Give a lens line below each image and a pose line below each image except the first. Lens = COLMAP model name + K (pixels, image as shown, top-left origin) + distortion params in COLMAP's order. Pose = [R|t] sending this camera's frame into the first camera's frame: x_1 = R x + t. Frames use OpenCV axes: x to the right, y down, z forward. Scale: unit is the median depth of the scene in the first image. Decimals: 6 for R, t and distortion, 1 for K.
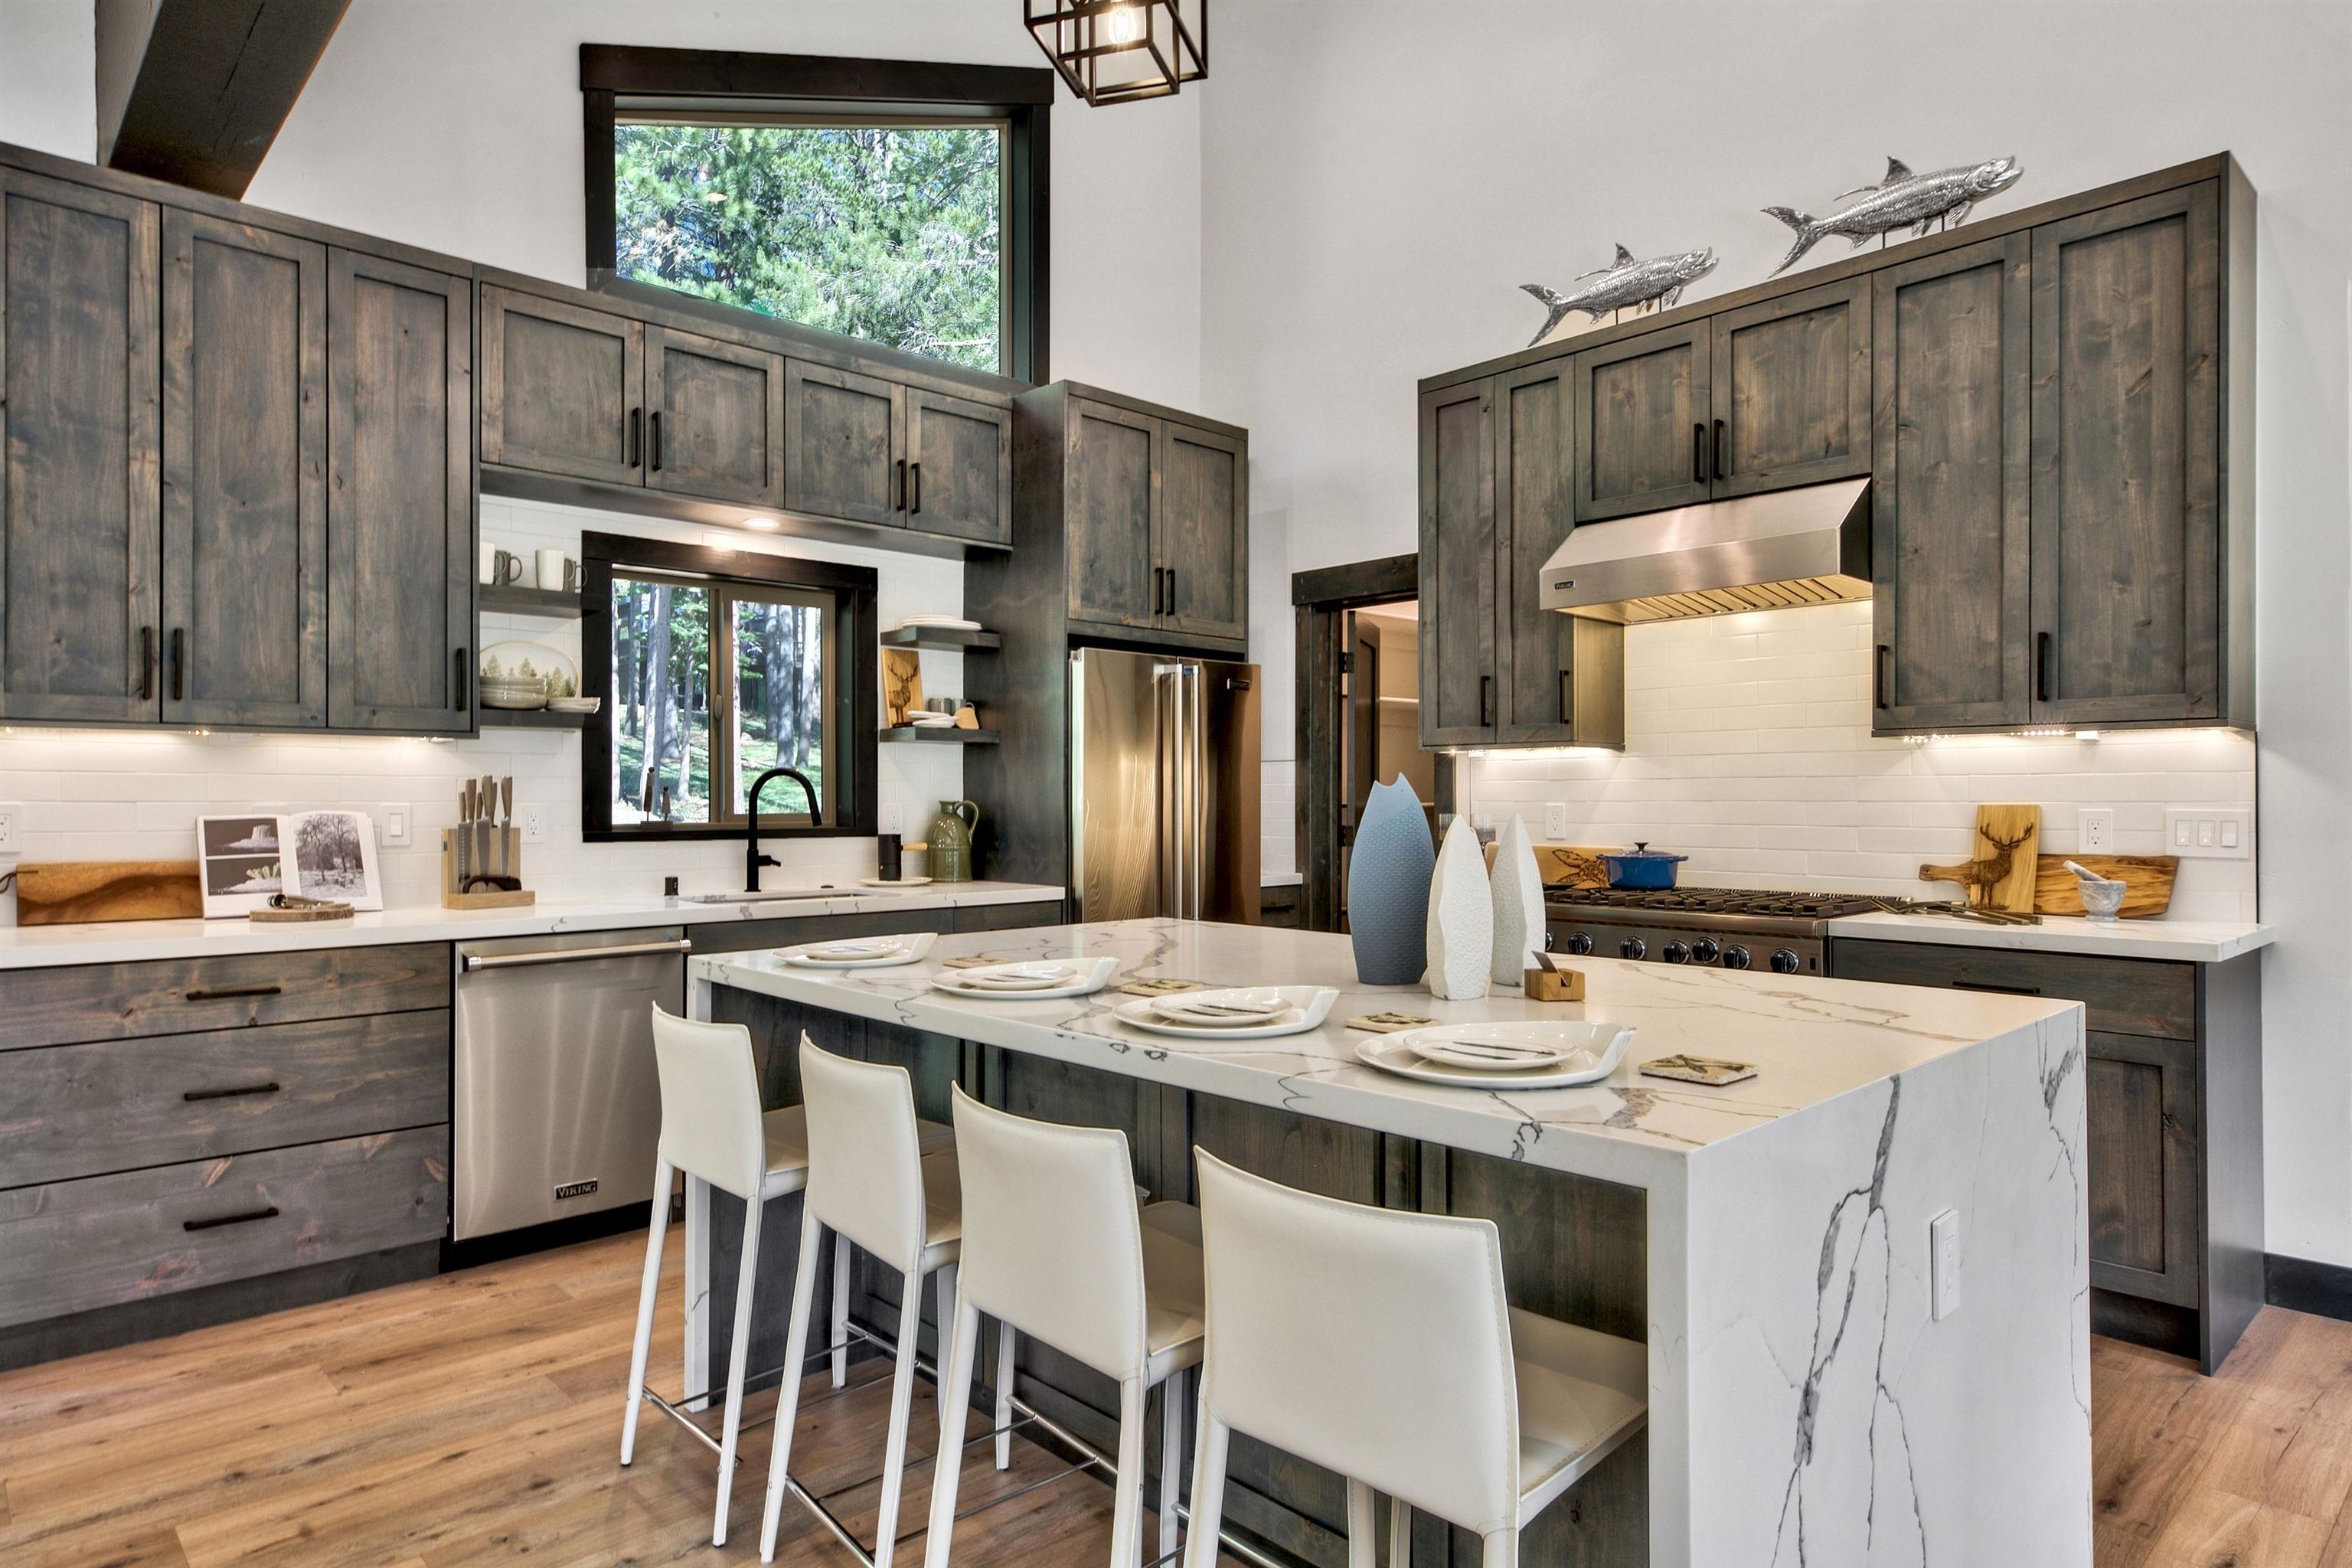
lens RADIAL K [[1307.4, 0, 1176.0], [0, 1307.4, 784.0], [0, 0, 1]] dist [0.002812, -0.000294]
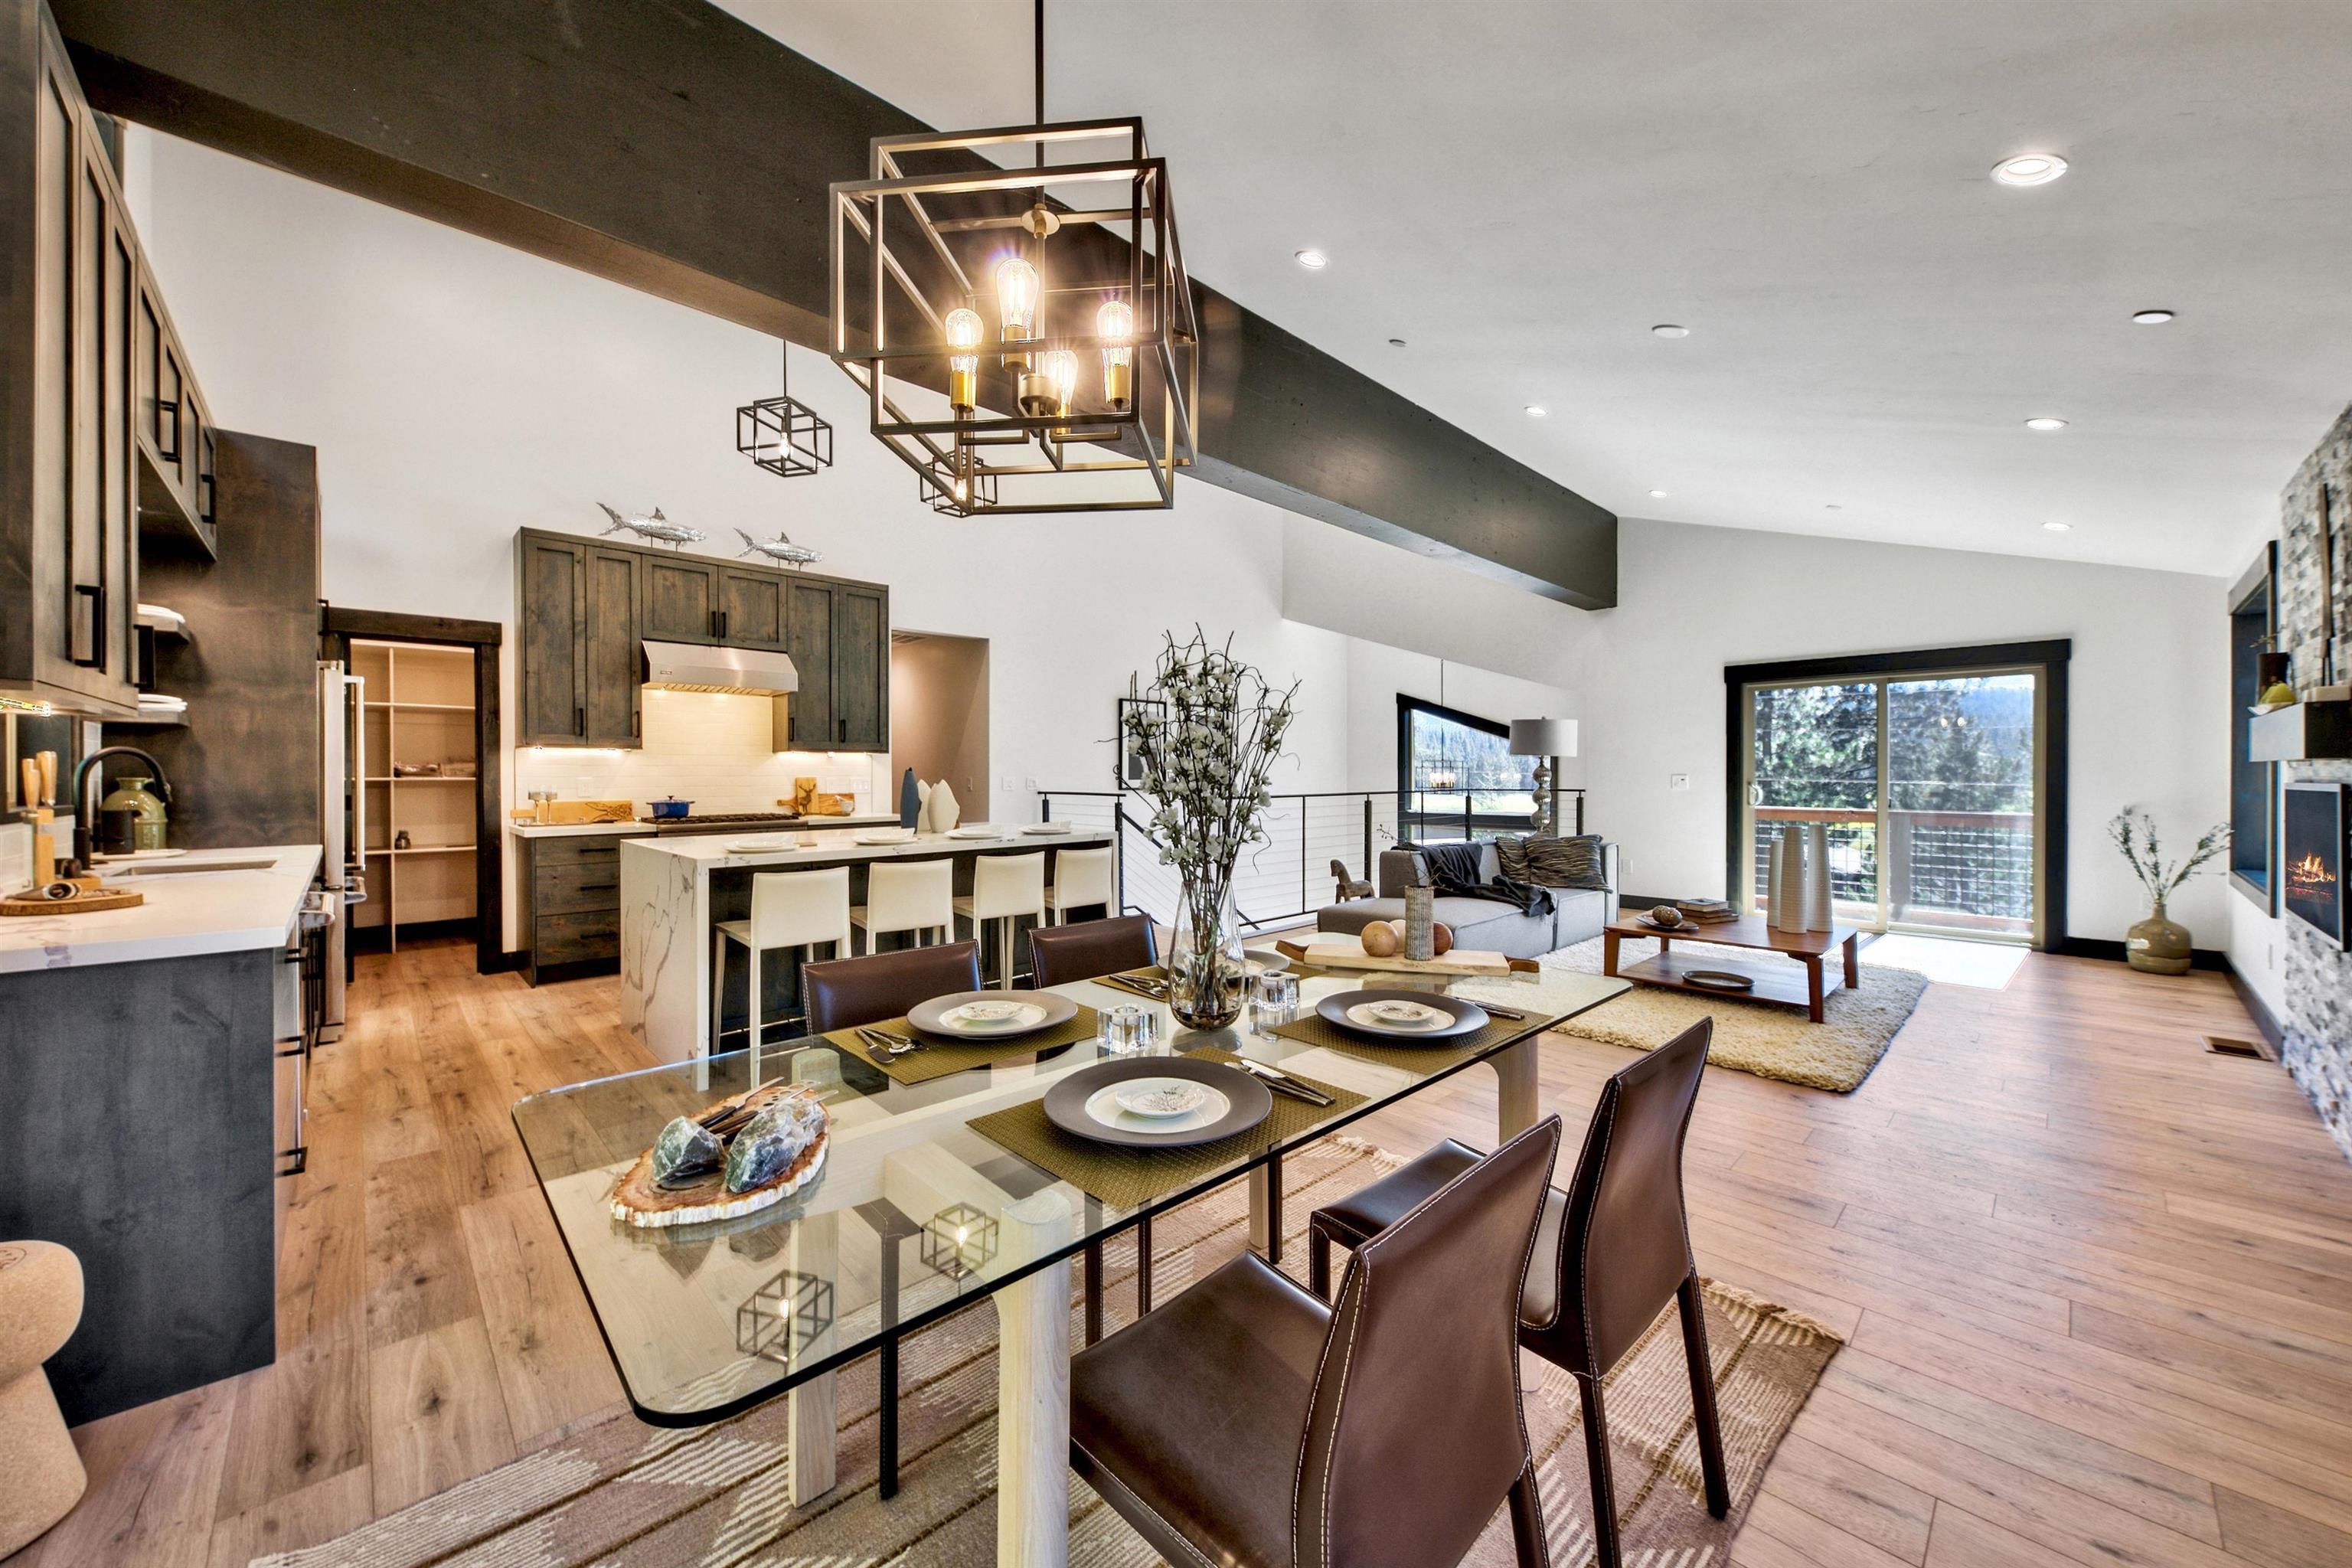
lens RADIAL K [[867.8, 0, 1176.0], [0, 867.8, 784.0], [0, 0, 1]] dist [0.000348, 0.000014]
pose [[-0.028854, -0.007071, 0.999559, -1.268953], [0.002150, 0.999972, 0.007136, 0.019412], [-0.999581, 0.002355, -0.028838, 0.262790]]
